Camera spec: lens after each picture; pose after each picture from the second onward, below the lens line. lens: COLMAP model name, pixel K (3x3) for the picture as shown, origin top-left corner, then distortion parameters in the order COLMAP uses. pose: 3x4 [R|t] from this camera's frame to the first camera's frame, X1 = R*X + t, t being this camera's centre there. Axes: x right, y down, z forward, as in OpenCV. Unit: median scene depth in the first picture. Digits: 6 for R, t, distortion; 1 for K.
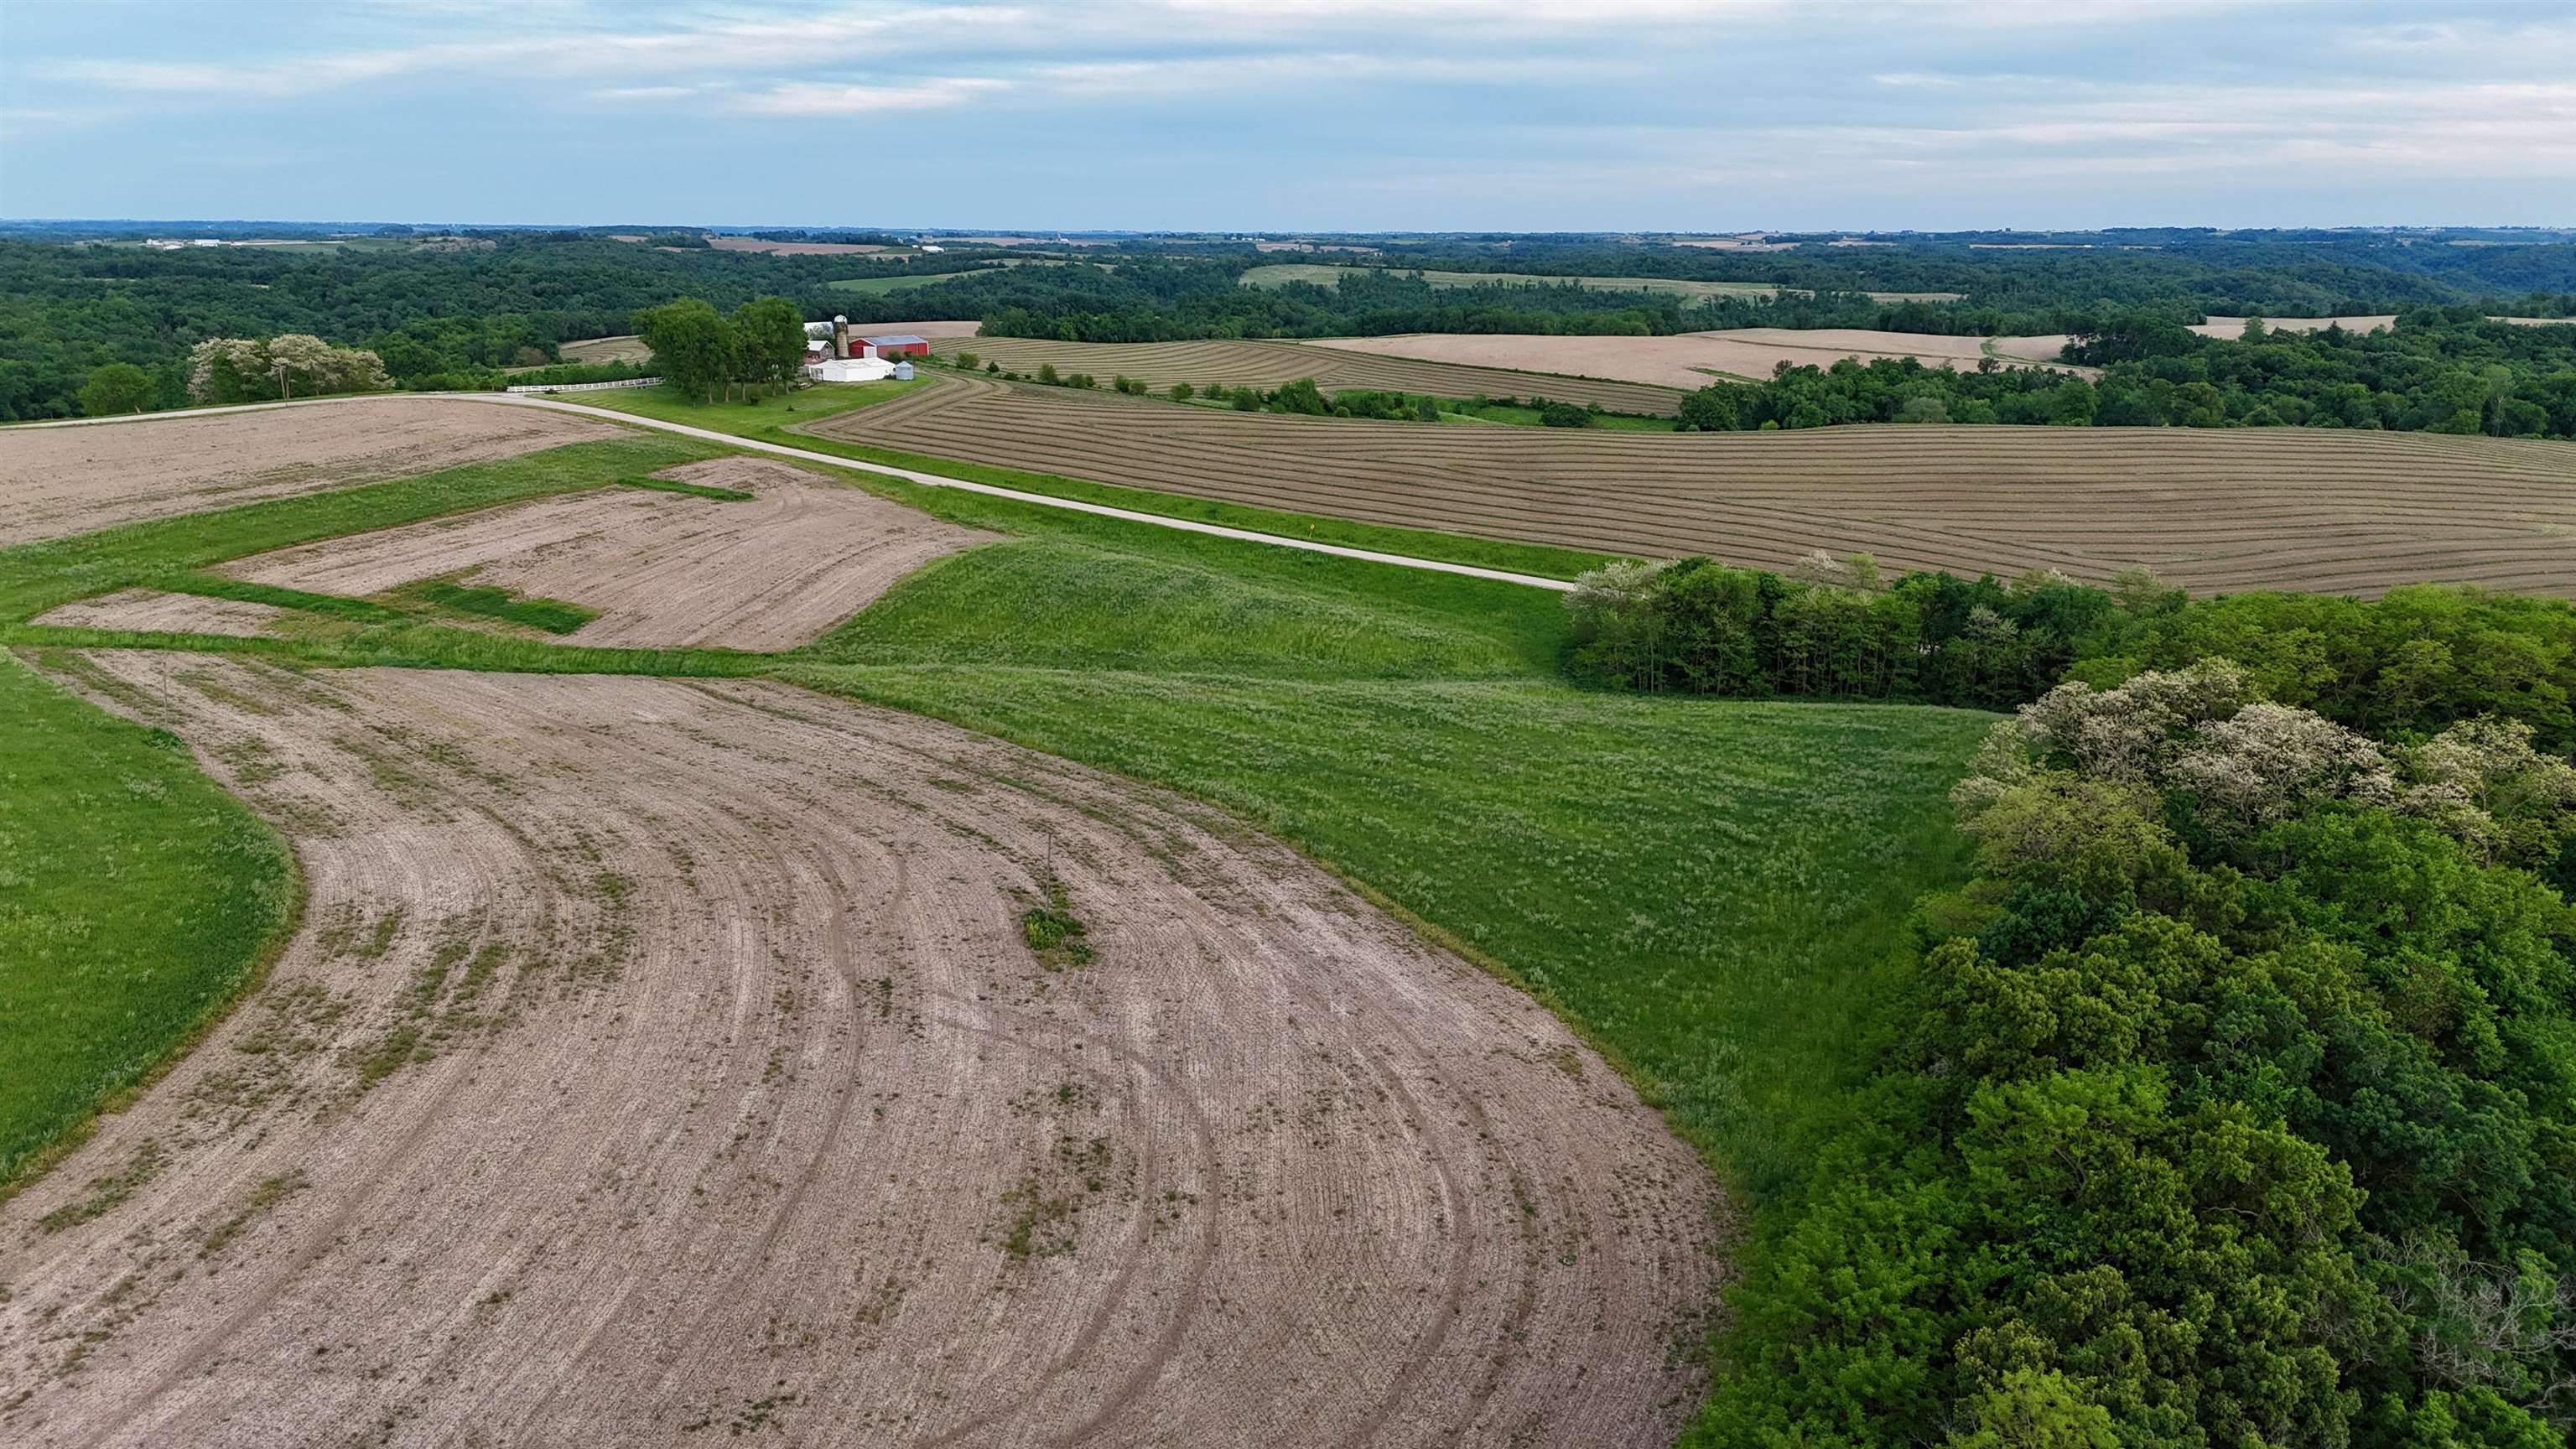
lens RADIAL K [[1883.1, 0, 1288.0], [0, 1883.1, 724.5], [0, 0, 1]] dist [0.083534, -0.084601]
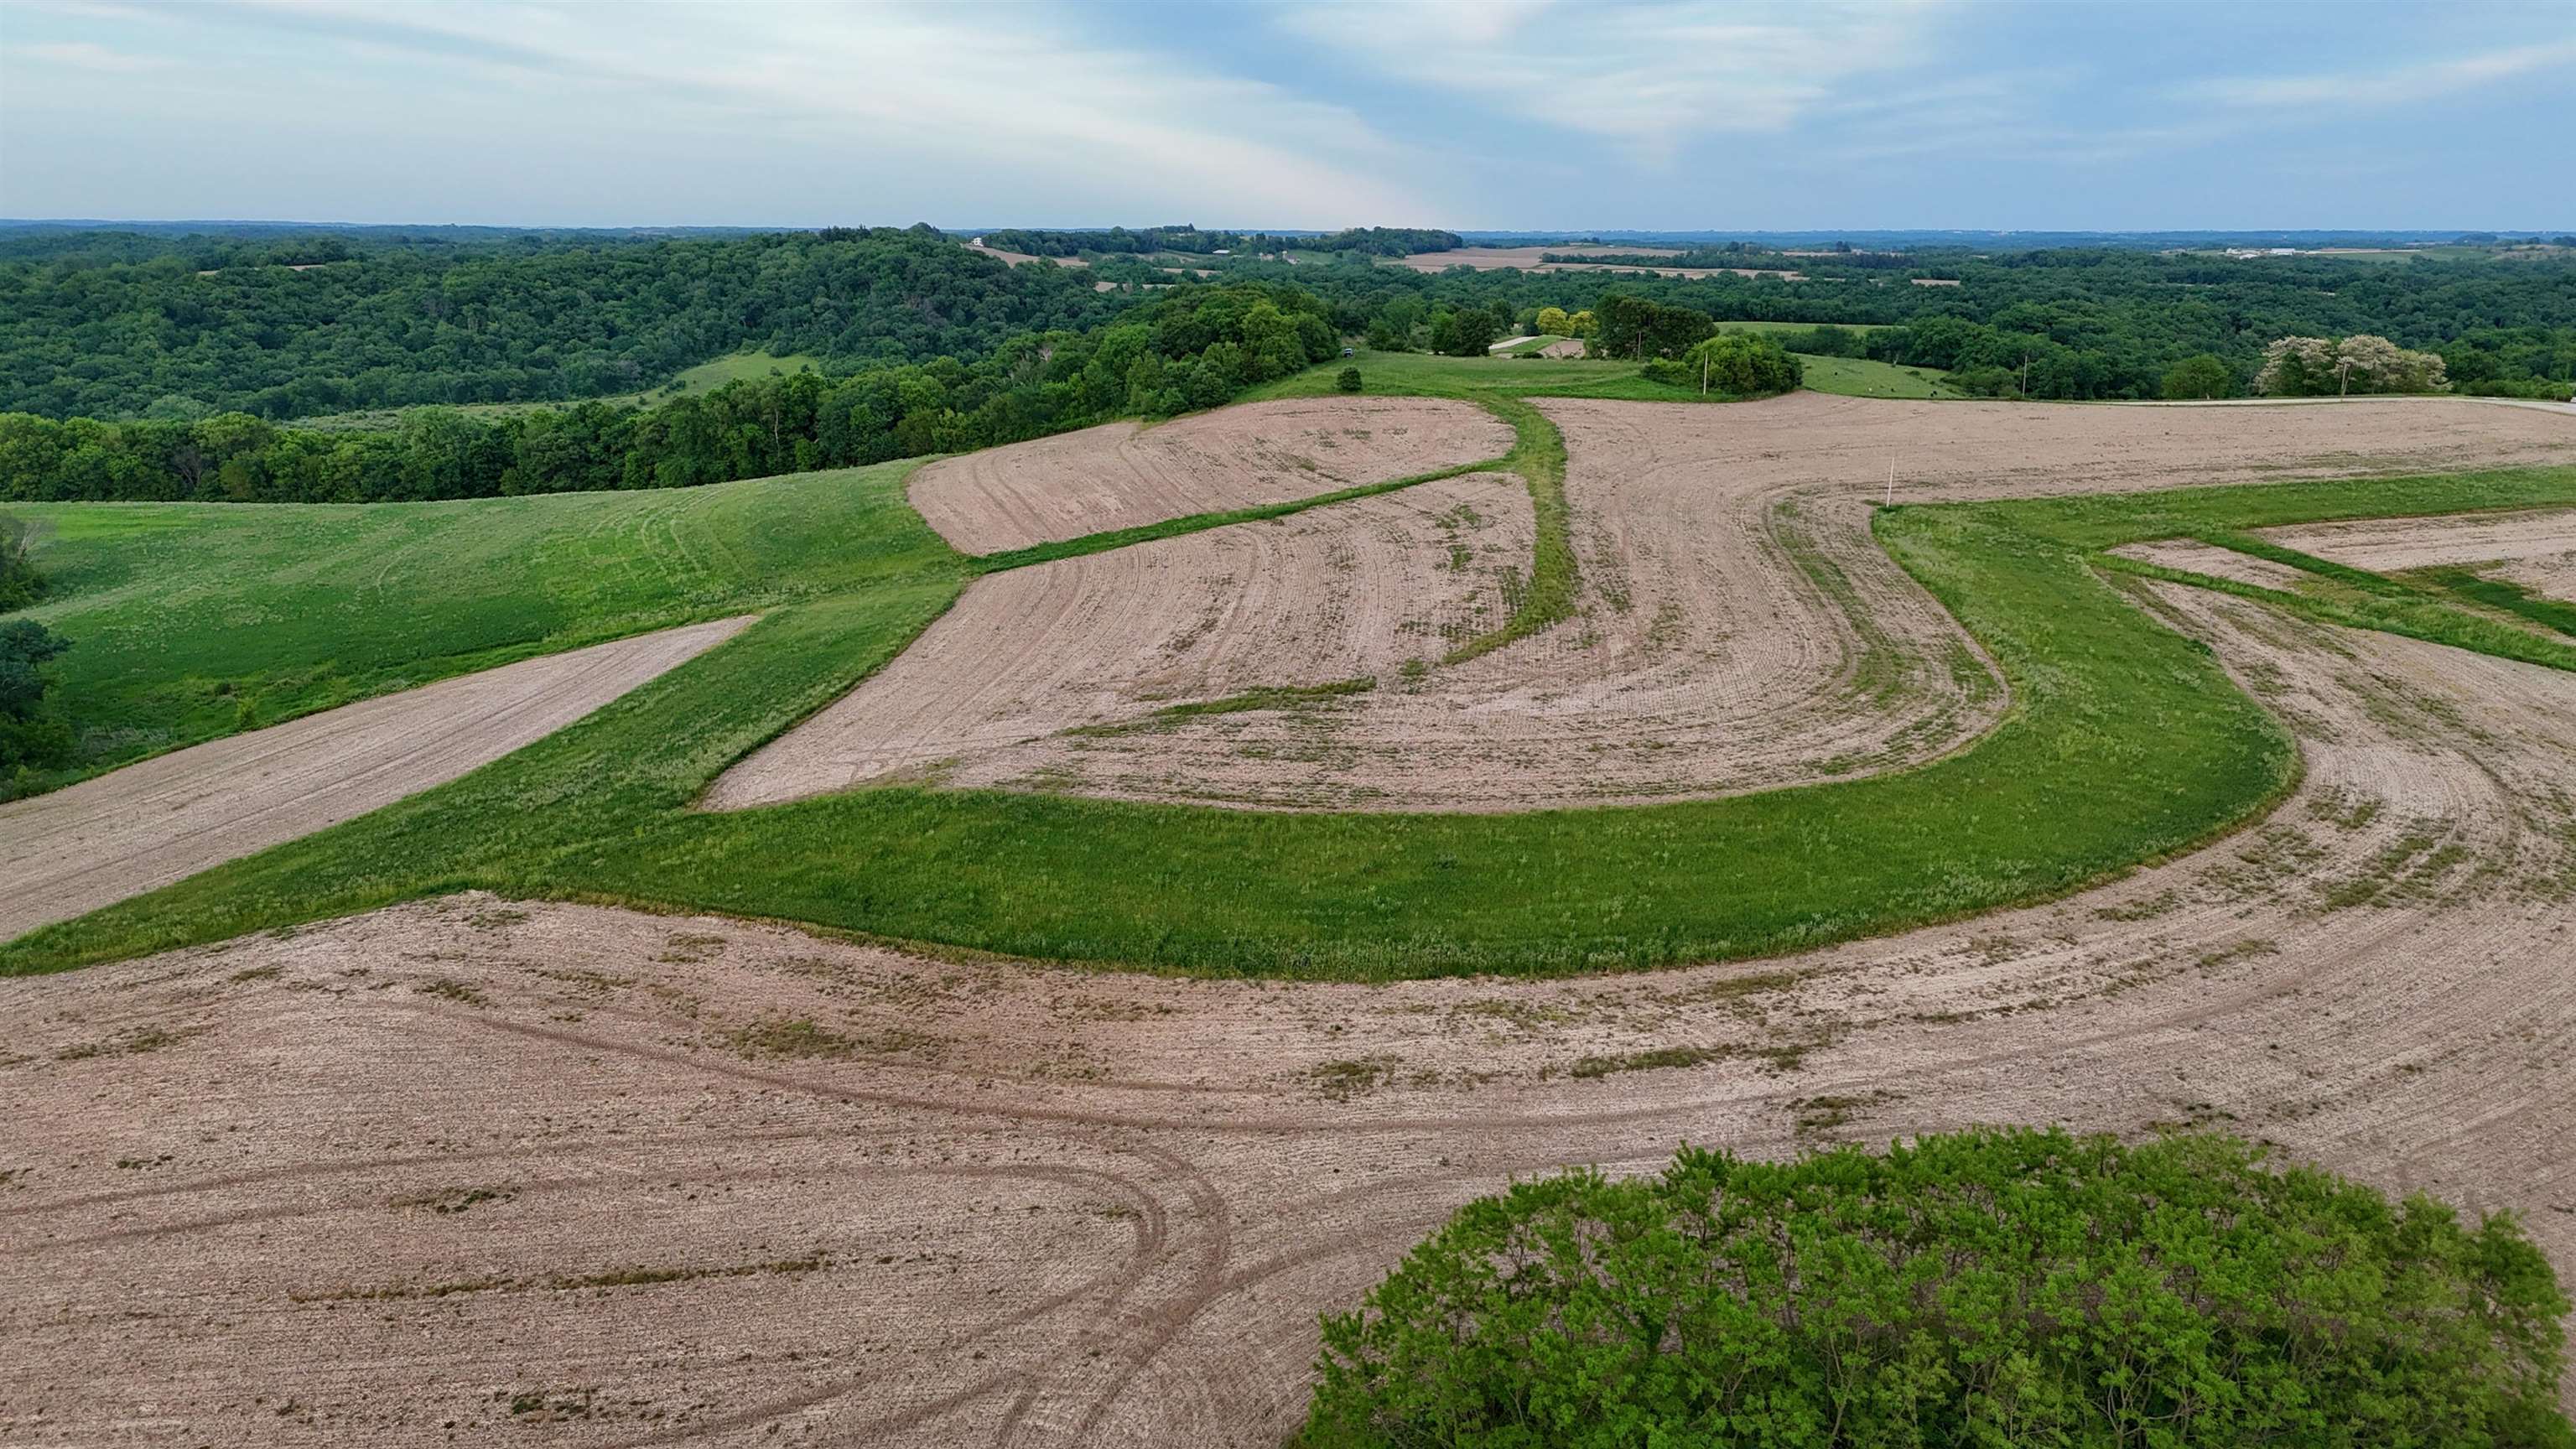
lens RADIAL K [[1883.1, 0, 1288.0], [0, 1883.1, 724.5], [0, 0, 1]] dist [0.083534, -0.084601]
pose [[0.570757, 0.204777, -0.795174, 0.050125], [-0.208416, 0.972819, 0.100929, 0.040819], [0.794228, 0.108121, 0.597922, -0.148877]]
